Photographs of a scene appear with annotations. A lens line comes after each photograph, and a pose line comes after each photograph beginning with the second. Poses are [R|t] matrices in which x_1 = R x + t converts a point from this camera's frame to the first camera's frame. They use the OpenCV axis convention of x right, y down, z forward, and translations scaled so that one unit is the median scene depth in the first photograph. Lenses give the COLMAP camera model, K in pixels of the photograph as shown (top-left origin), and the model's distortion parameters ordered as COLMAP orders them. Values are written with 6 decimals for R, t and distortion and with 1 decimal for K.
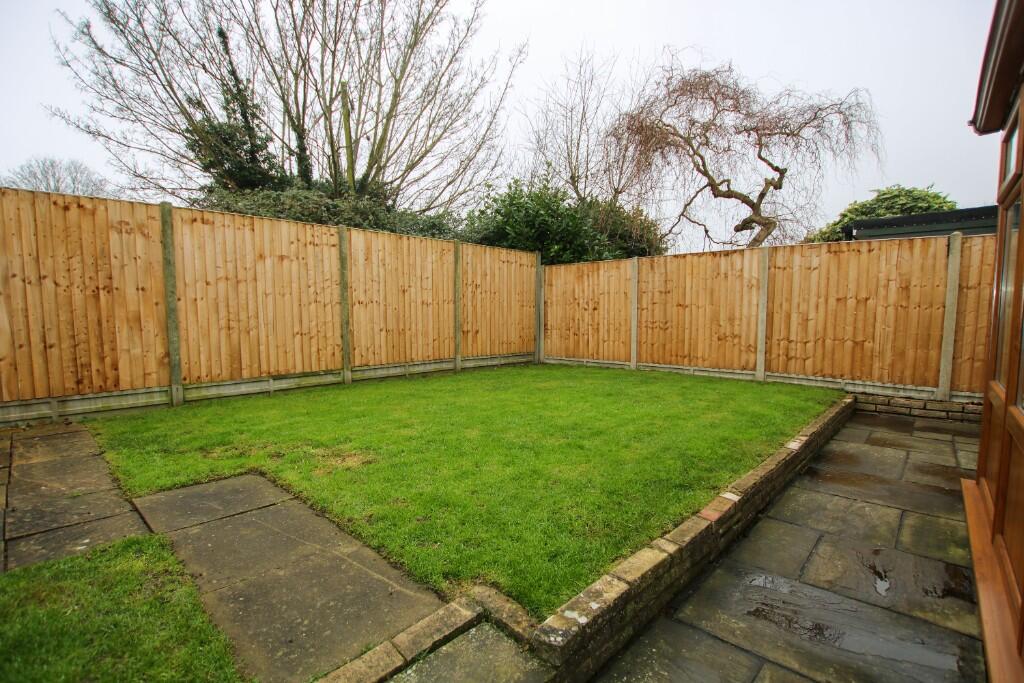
lens RADIAL K [[474.7, 0, 510.2], [0, 474.7, 348.3], [0, 0, 1]] dist [-0.032616, 0.009141]
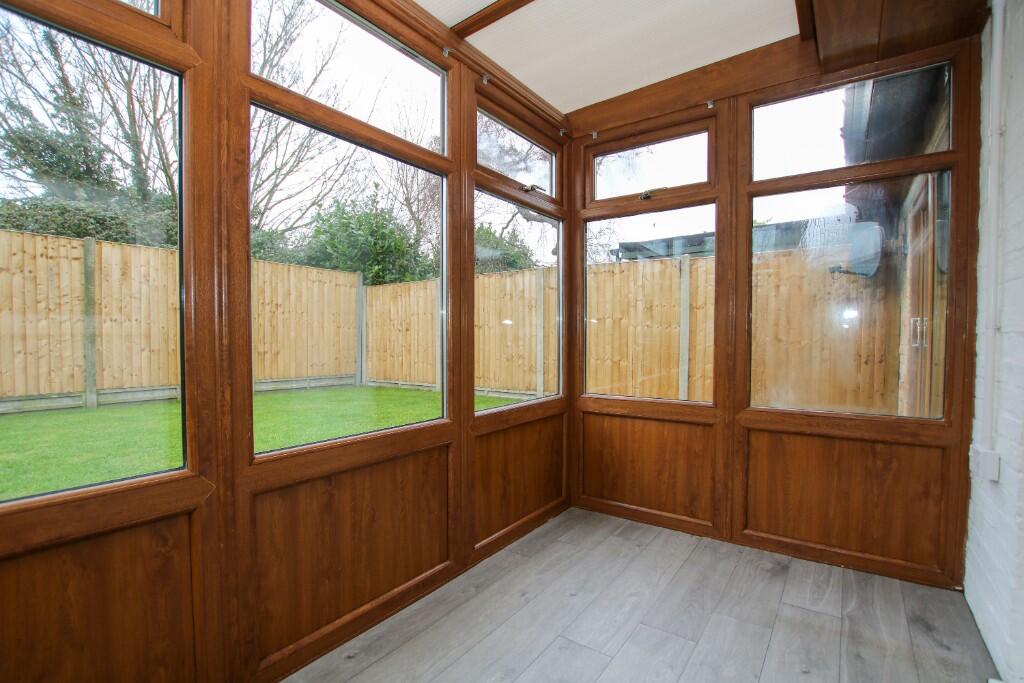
lens RADIAL K [[474.7, 0, 510.2], [0, 474.7, 348.3], [0, 0, 1]] dist [-0.032616, 0.009141]
pose [[0.994030, 0.001638, 0.109090, 0.357391], [0.004384, 0.998480, -0.054938, 0.012218], [-0.109015, 0.055088, 0.992513, 0.004841]]
